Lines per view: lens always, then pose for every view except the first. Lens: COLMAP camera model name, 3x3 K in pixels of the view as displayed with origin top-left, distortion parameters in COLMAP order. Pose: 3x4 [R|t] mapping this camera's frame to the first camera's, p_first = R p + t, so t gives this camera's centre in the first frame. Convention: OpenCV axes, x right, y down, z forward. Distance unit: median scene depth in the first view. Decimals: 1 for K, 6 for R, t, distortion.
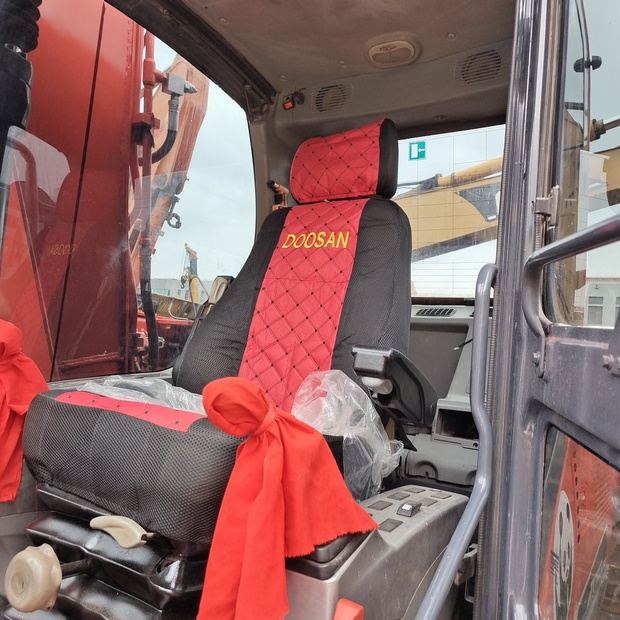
lens RADIAL K [[564.1, 0, 320.1], [0, 564.1, 313.4], [0, 0, 1]] dist [0.043893, -0.009321]
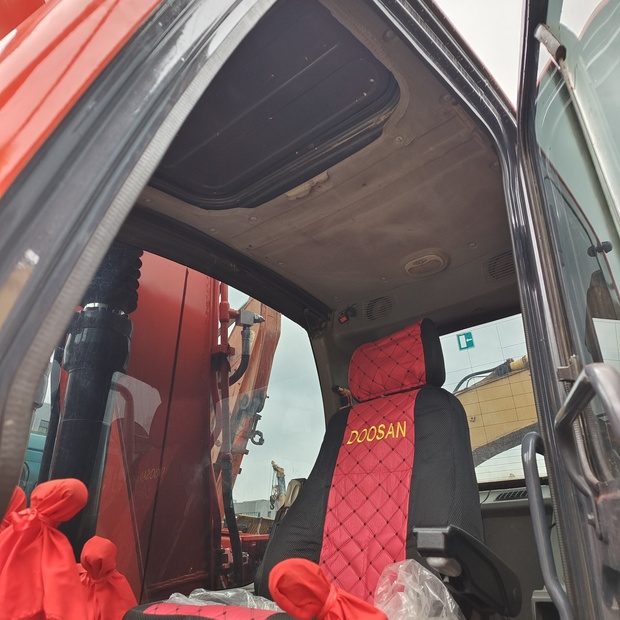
lens RADIAL K [[564.0, 0, 321.0], [0, 564.0, 322.3], [0, 0, 1]] dist [0.058105, 0.007349]
pose [[0.982343, -0.146652, -0.116169, 0.042488], [0.098857, 0.934048, -0.343194, 0.030609], [0.158837, 0.325650, 0.932053, -0.082721]]
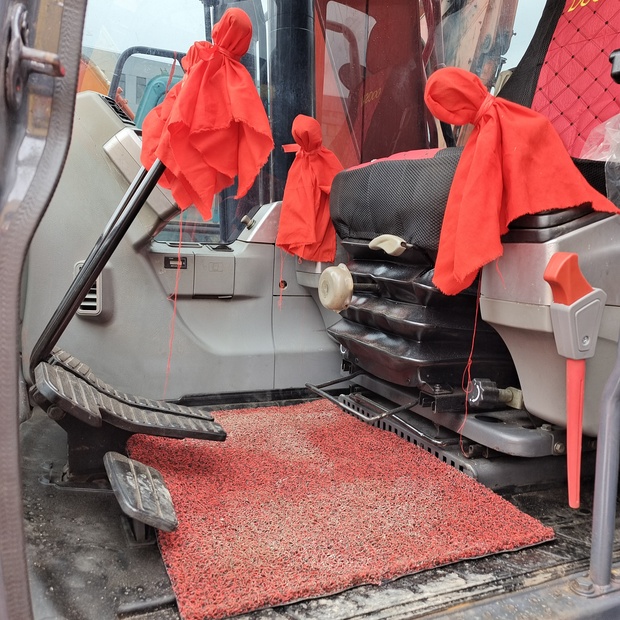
lens RADIAL K [[564.1, 0, 320.1], [0, 564.1, 313.4], [0, 0, 1]] dist [0.043893, -0.009321]
pose [[0.827191, -0.013618, -0.561755, 0.113586], [0.119114, 0.981237, 0.151609, 0.170587], [0.549151, -0.192322, 0.813293, -0.057747]]
